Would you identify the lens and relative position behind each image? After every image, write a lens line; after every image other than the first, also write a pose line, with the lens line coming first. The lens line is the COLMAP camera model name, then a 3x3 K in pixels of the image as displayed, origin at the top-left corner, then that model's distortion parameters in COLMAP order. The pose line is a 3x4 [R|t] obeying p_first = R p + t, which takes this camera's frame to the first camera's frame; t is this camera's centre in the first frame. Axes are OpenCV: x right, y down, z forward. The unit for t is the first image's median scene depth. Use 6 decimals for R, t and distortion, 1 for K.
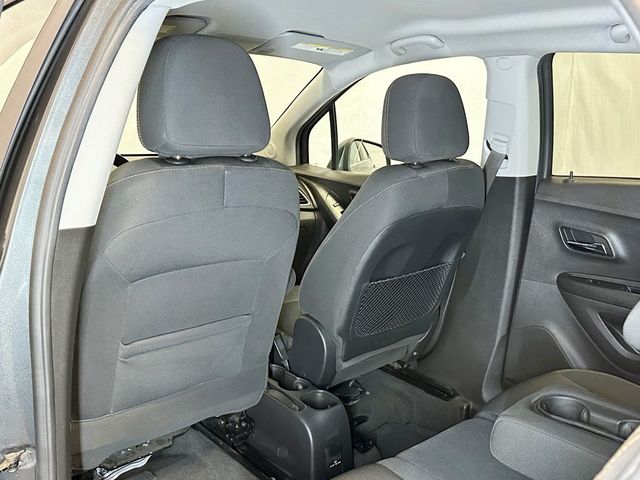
lens RADIAL K [[613.7, 0, 320.0], [0, 613.7, 240.0], [0, 0, 1]] dist [0.129389, -0.253805]
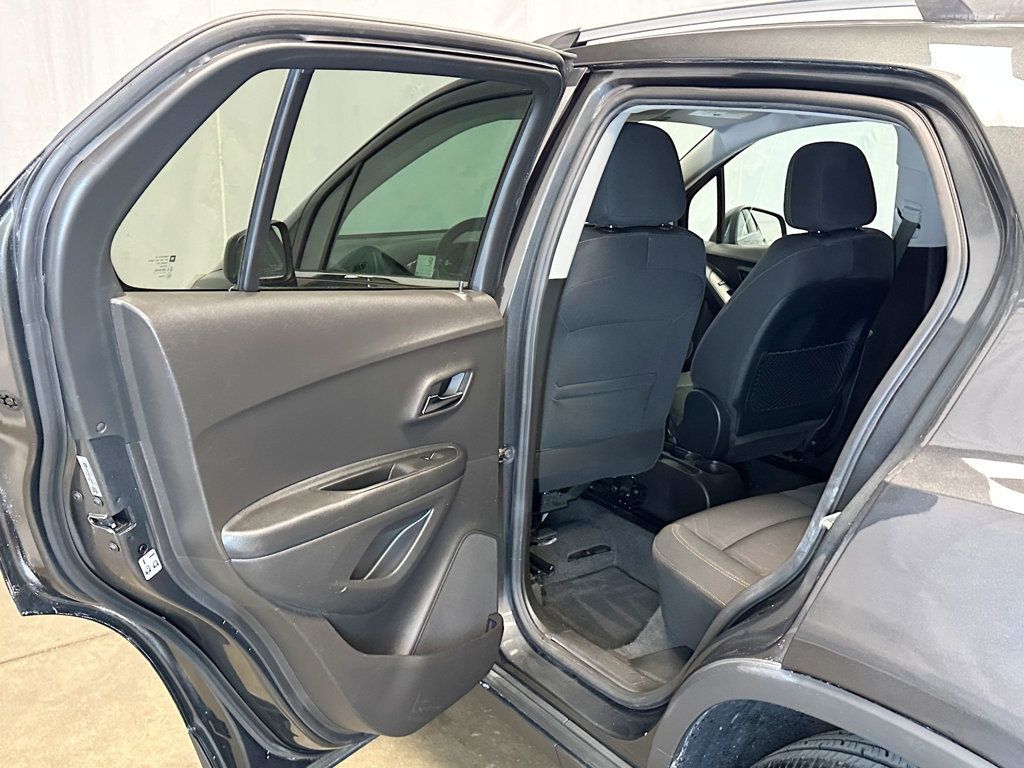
lens RADIAL K [[981.9, 0, 512.0], [0, 981.9, 384.0], [0, 0, 1]] dist [0.129389, -0.253805]
pose [[0.989624, 0.018597, -0.142476, -0.092240], [-0.016107, 0.999697, 0.018605, 0.088957], [0.142779, -0.016117, 0.989623, -0.594086]]
